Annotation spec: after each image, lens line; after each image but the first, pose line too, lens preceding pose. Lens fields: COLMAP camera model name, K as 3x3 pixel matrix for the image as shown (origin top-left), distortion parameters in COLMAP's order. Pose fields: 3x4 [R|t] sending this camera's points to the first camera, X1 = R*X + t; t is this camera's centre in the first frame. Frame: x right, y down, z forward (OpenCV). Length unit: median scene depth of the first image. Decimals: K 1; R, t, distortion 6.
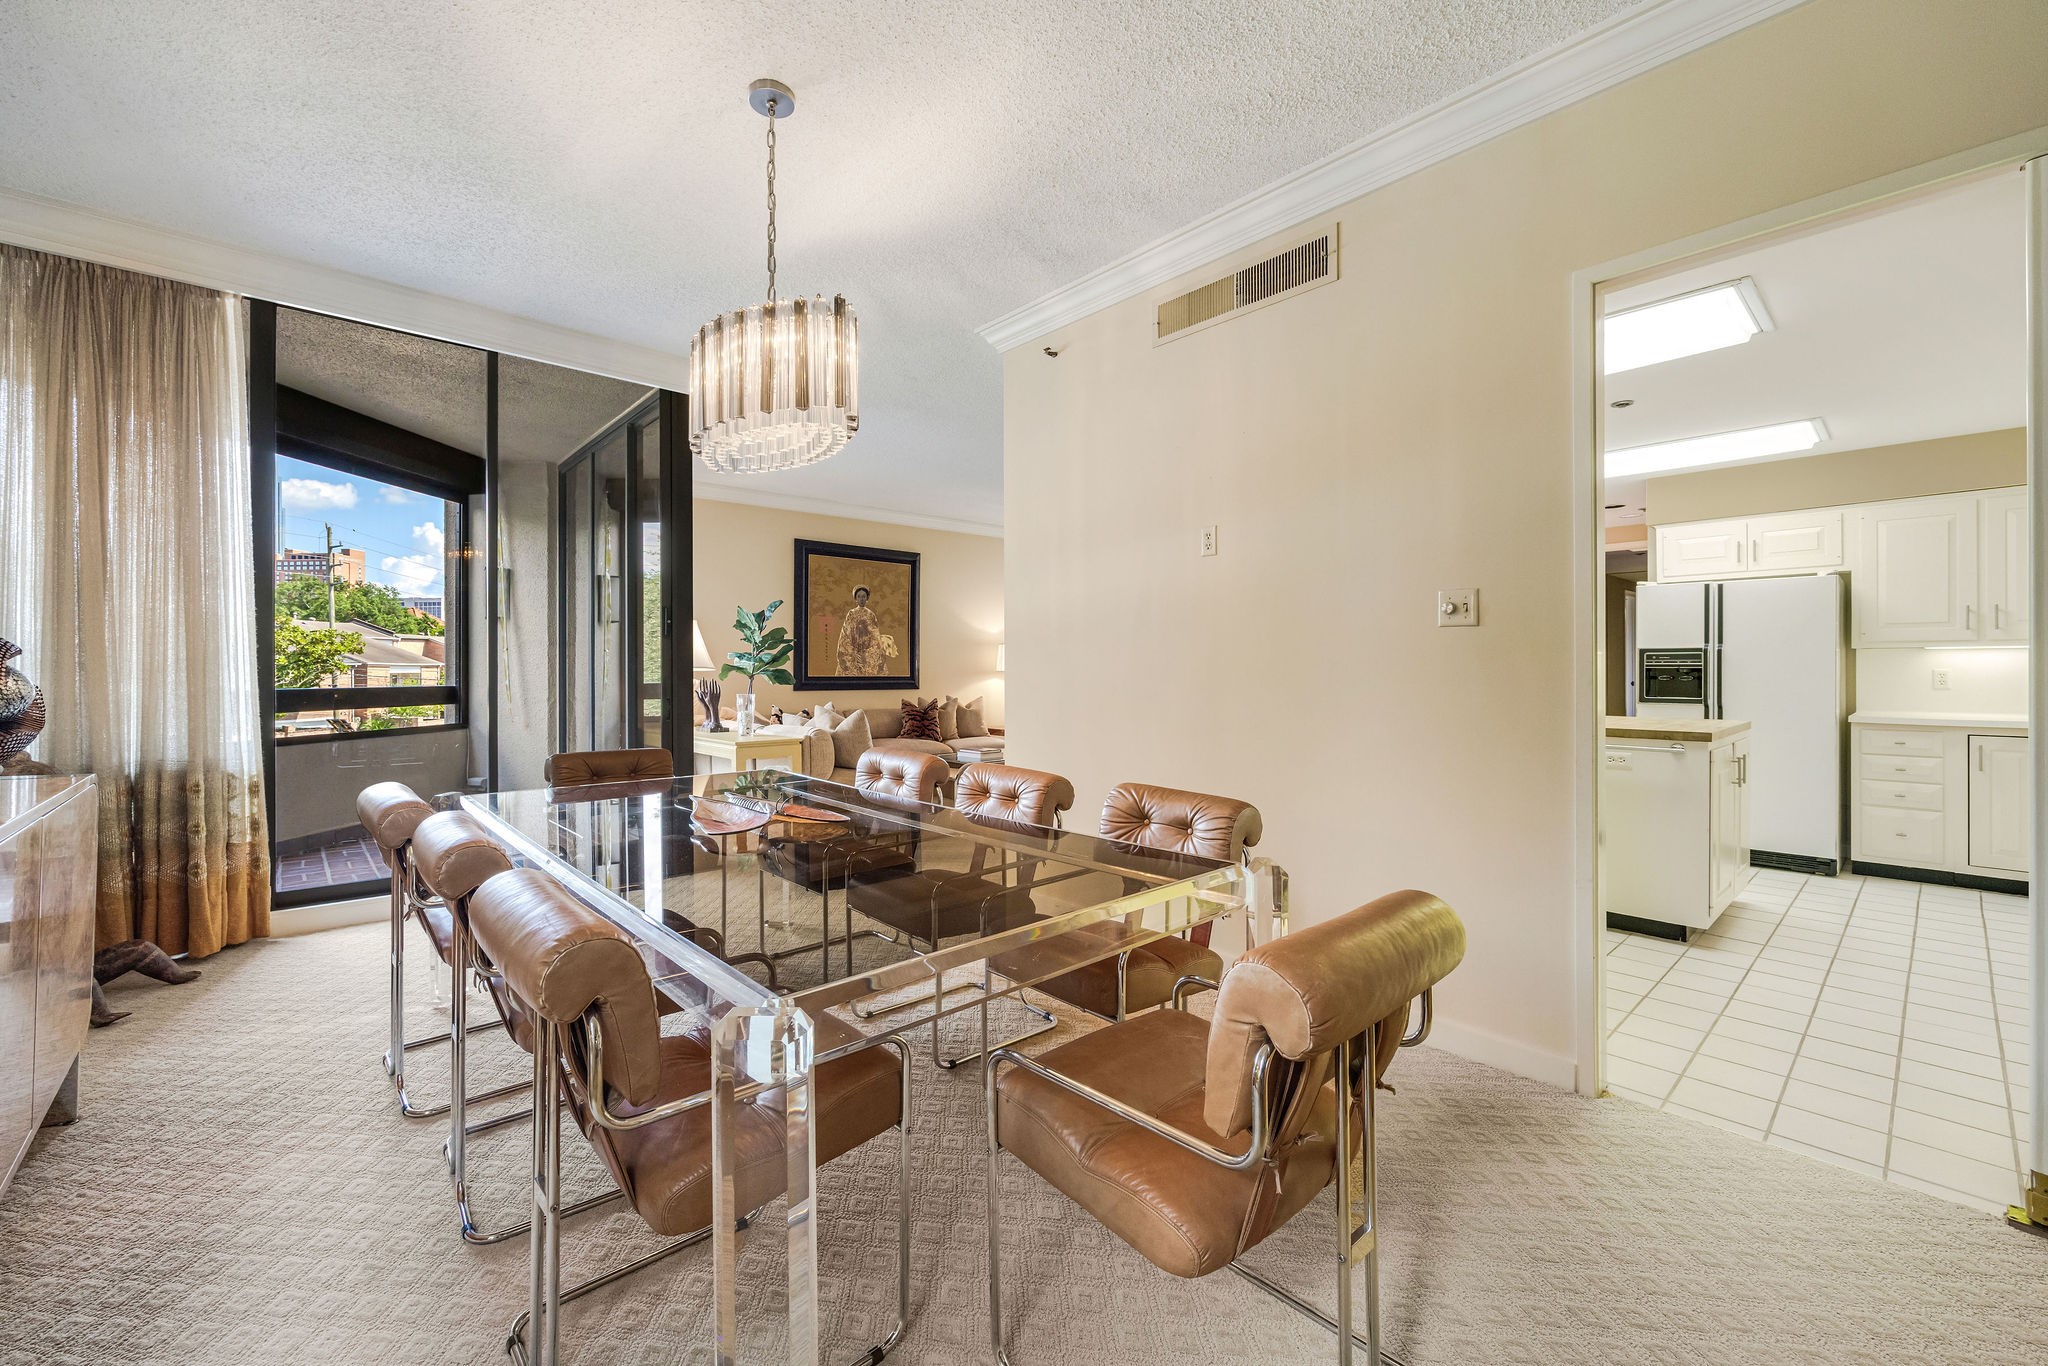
lens RADIAL K [[827.3, 0, 1016.5], [0, 827.3, 663.4], [0, 0, 1]] dist [-0.001608, -0.000114]
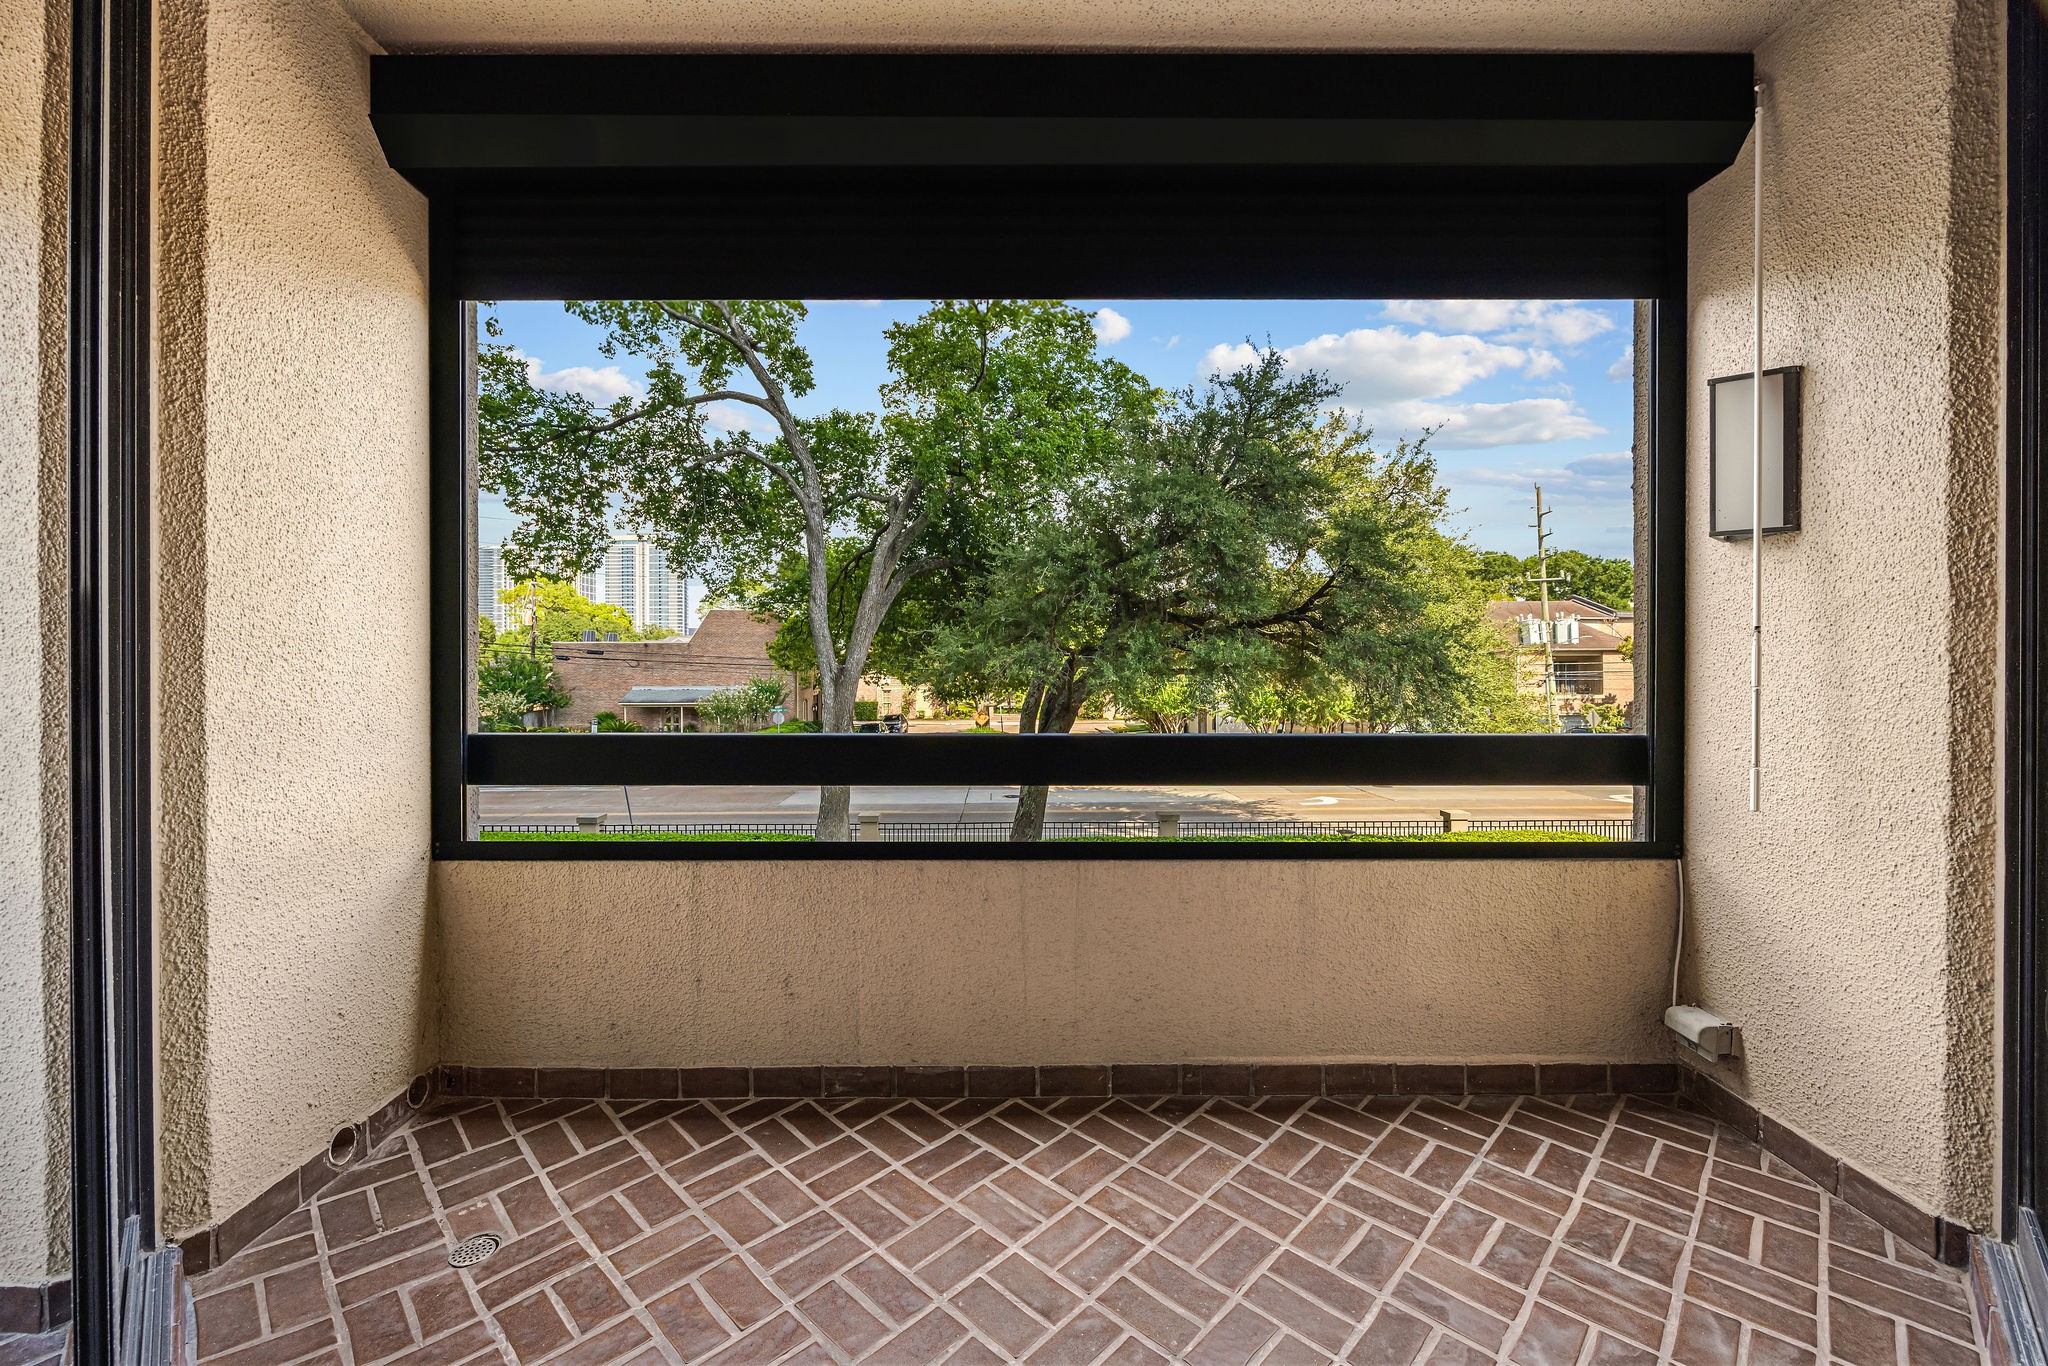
lens RADIAL K [[827.3, 0, 1016.5], [0, 827.3, 663.4], [0, 0, 1]] dist [-0.001608, -0.000114]
pose [[0.069830, 0.006247, -0.997539, -0.332048], [0.001092, 0.999979, 0.006339, -0.008168], [0.997558, -0.001532, 0.069821, 0.695478]]
